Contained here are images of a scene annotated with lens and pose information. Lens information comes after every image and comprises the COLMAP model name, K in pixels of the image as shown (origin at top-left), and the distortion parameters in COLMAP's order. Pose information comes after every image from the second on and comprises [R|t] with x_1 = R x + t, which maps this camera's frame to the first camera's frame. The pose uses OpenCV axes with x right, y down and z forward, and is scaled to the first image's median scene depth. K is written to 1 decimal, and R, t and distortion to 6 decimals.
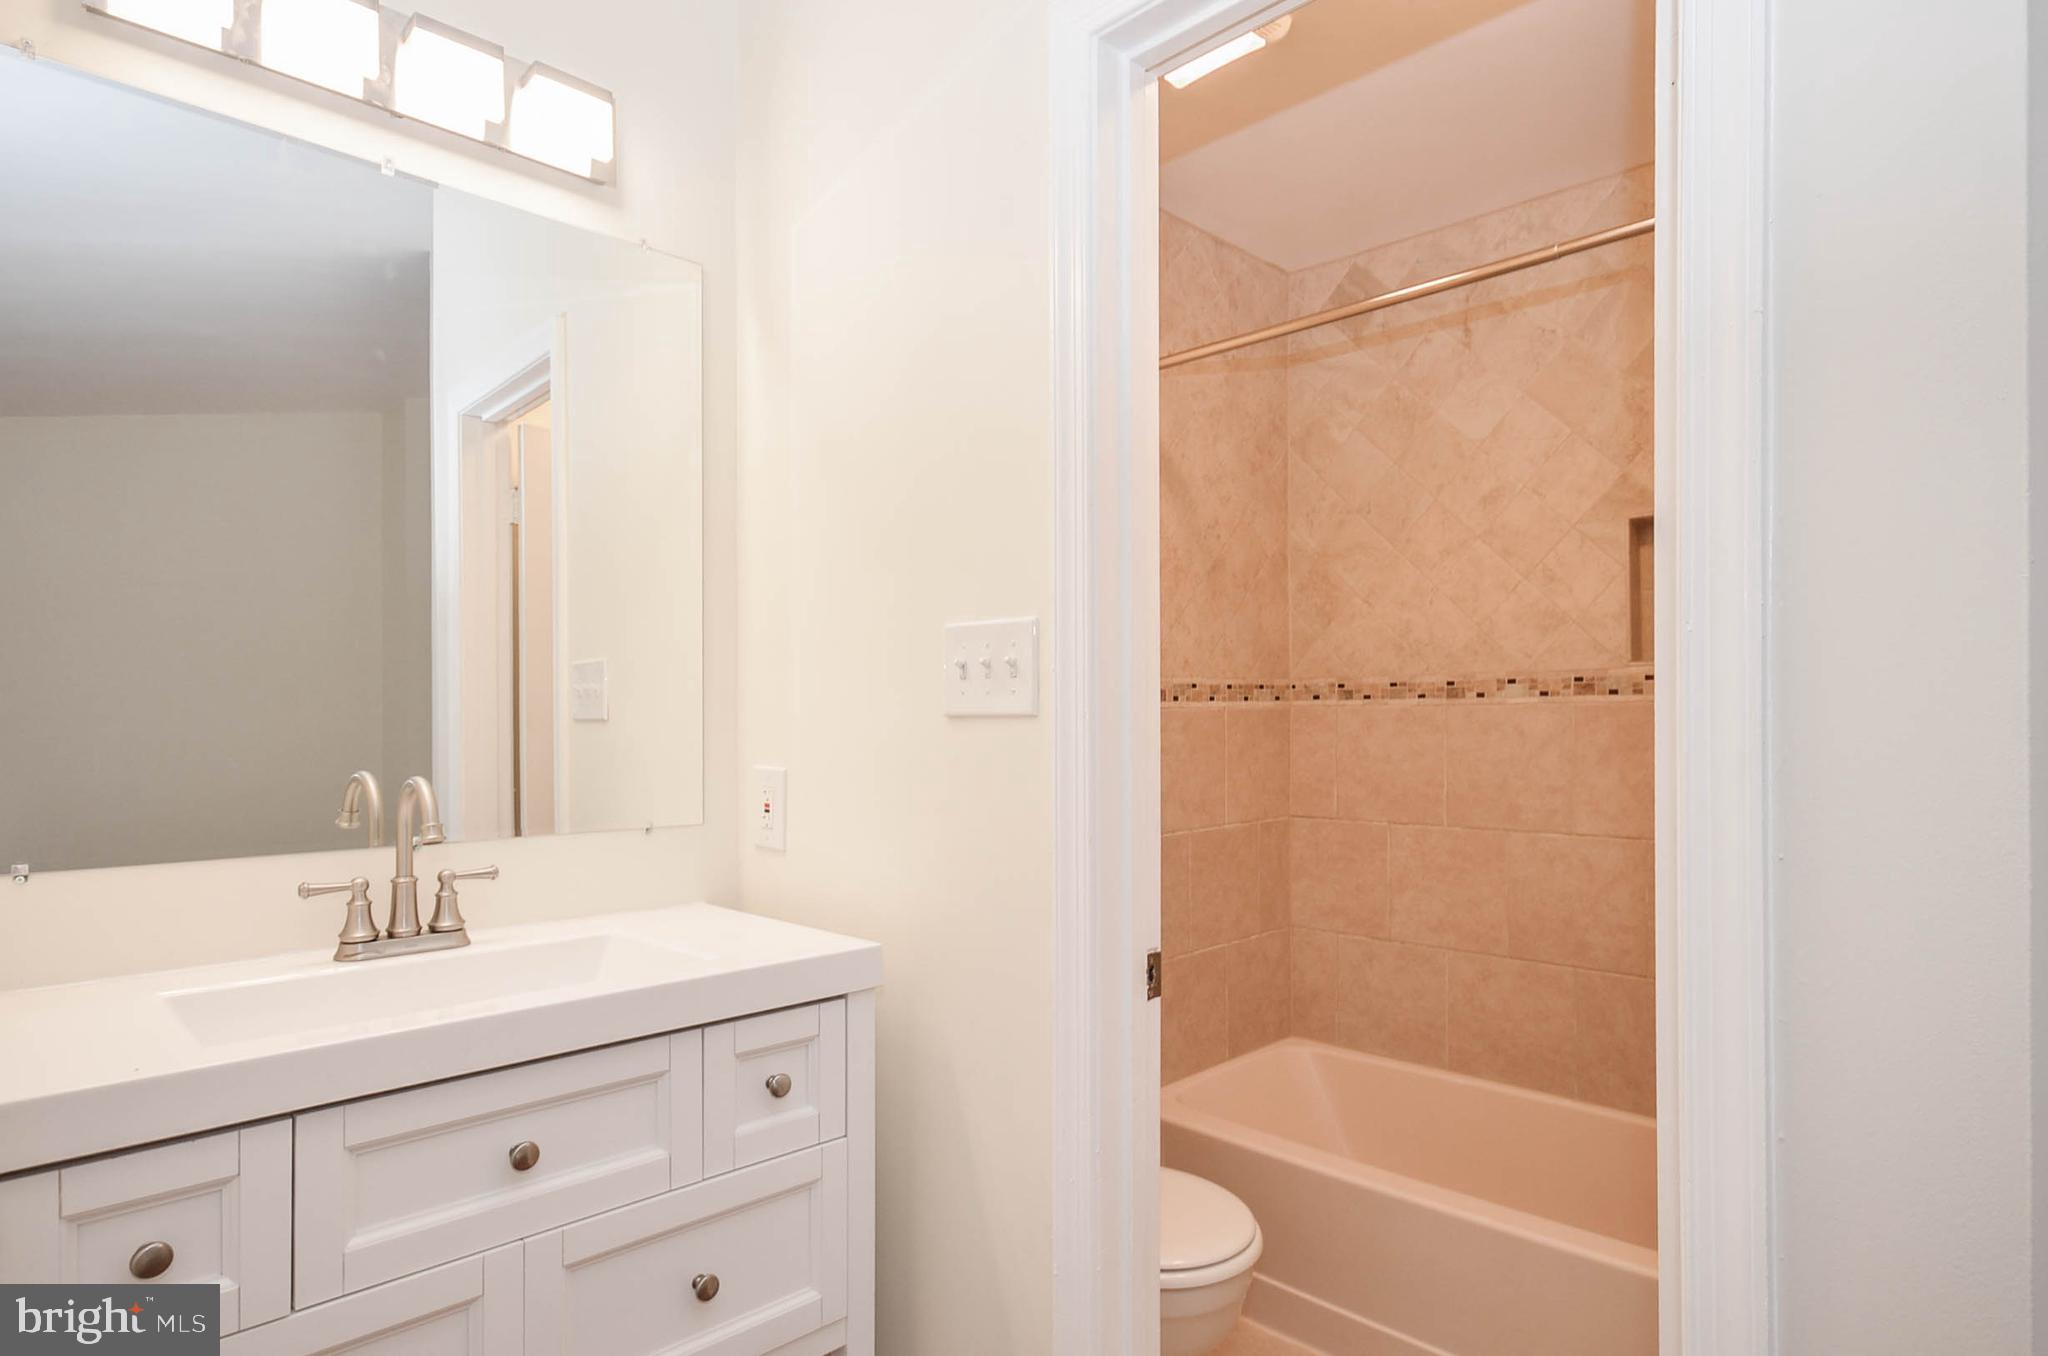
lens RADIAL K [[1121.9, 0, 1027.8], [0, 1121.9, 727.6], [0, 0, 1]] dist [0.000374, -0.000442]
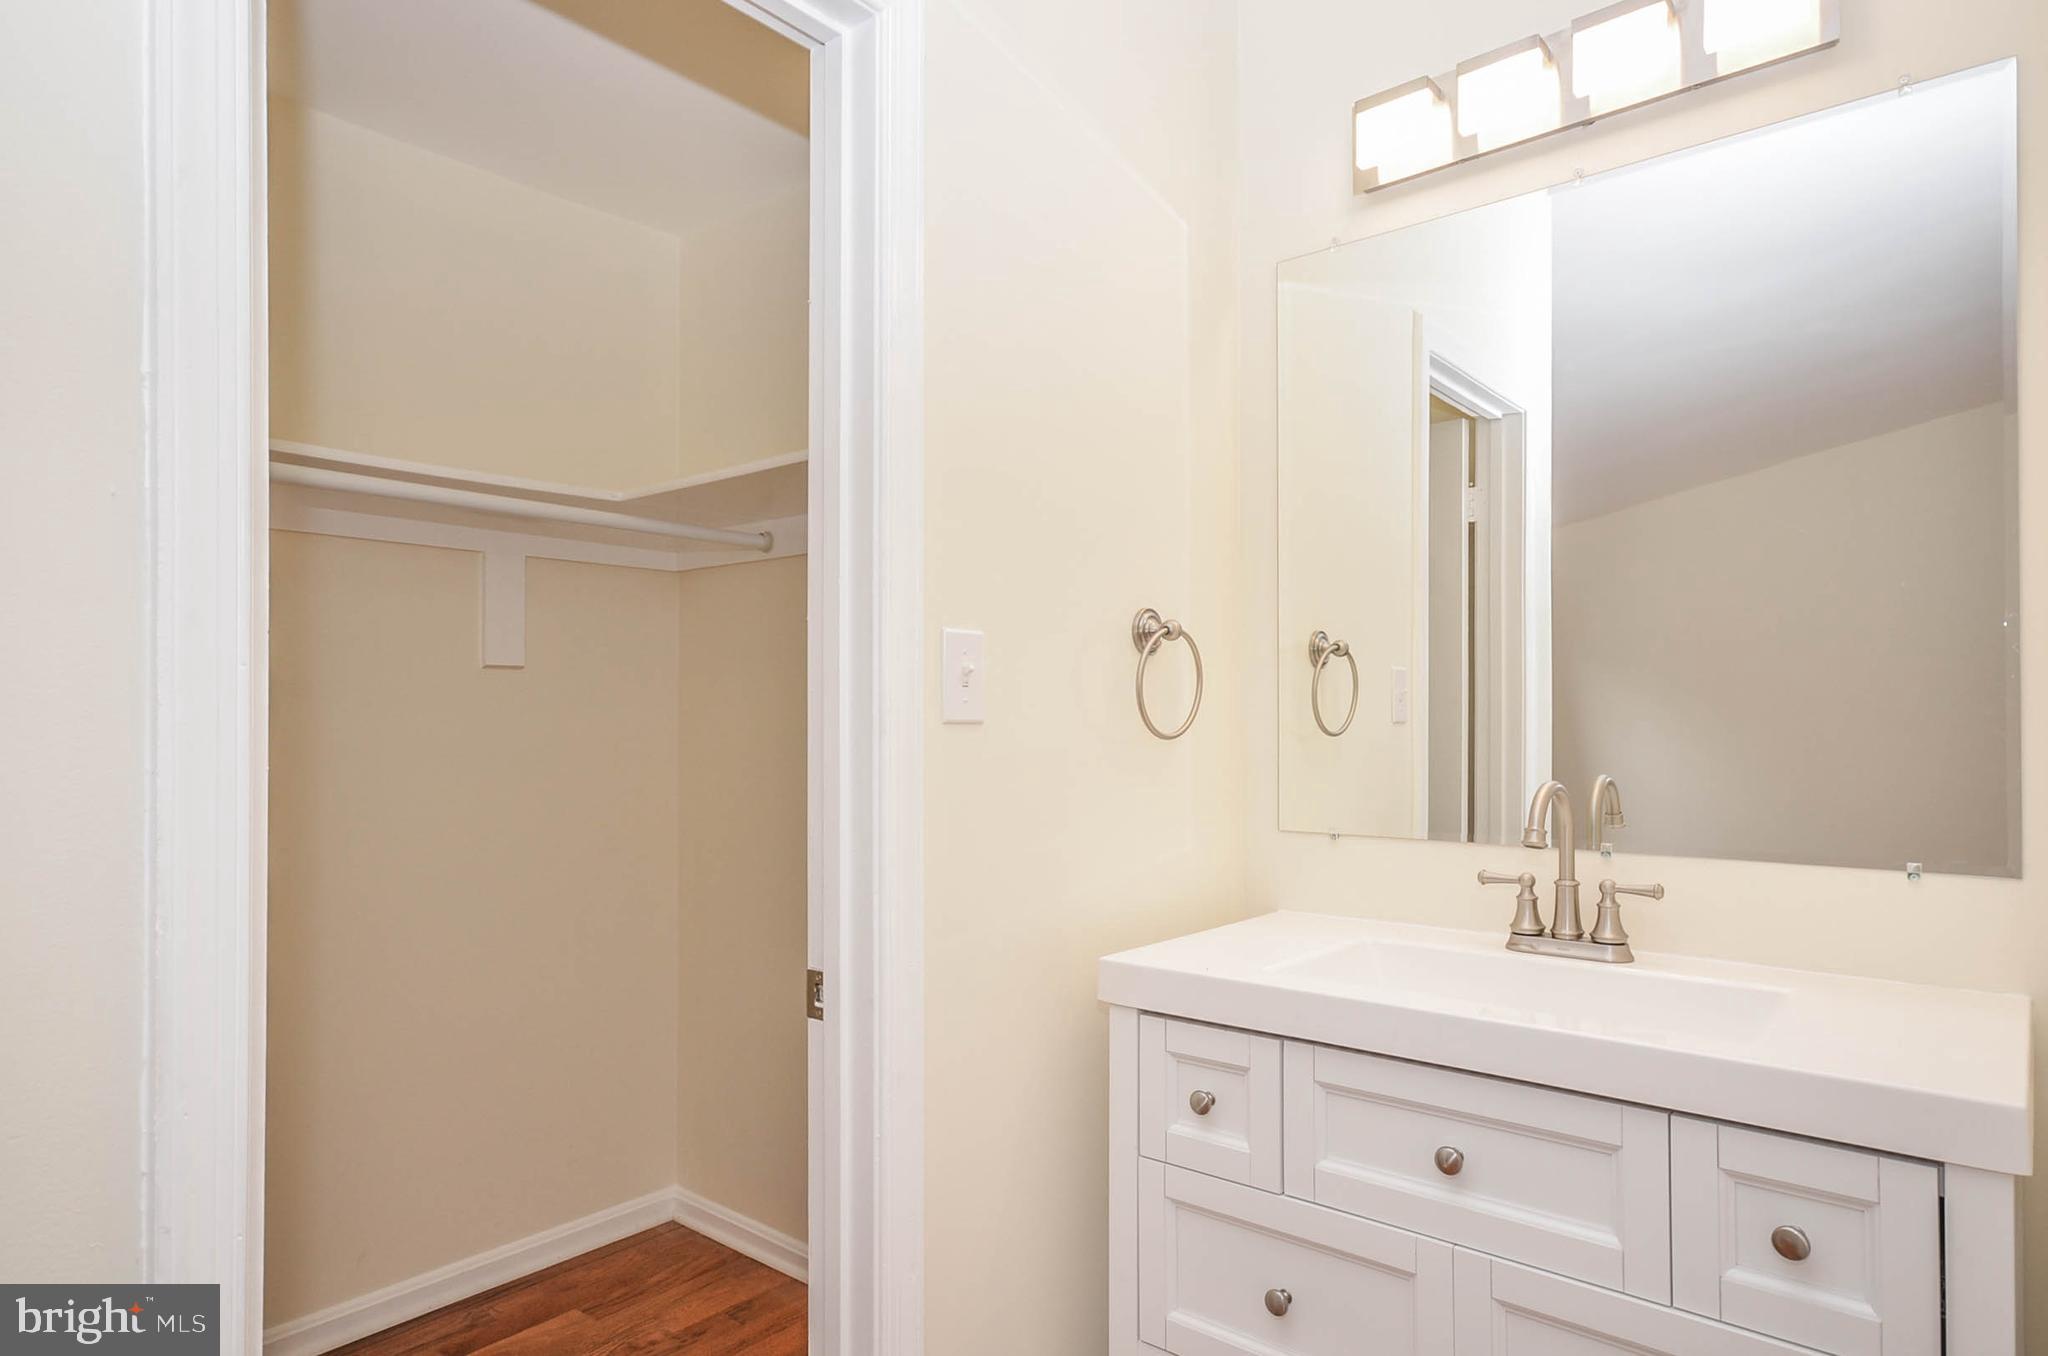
lens RADIAL K [[1142.5, 0, 1024.8], [0, 1142.5, 716.5], [0, 0, 1]] dist [0.000818, 0.000819]
pose [[0.076536, -0.006145, -0.997048, 0.447629], [-0.004337, 0.999969, -0.006496, -0.005504], [0.997057, 0.004822, 0.076507, 0.447605]]
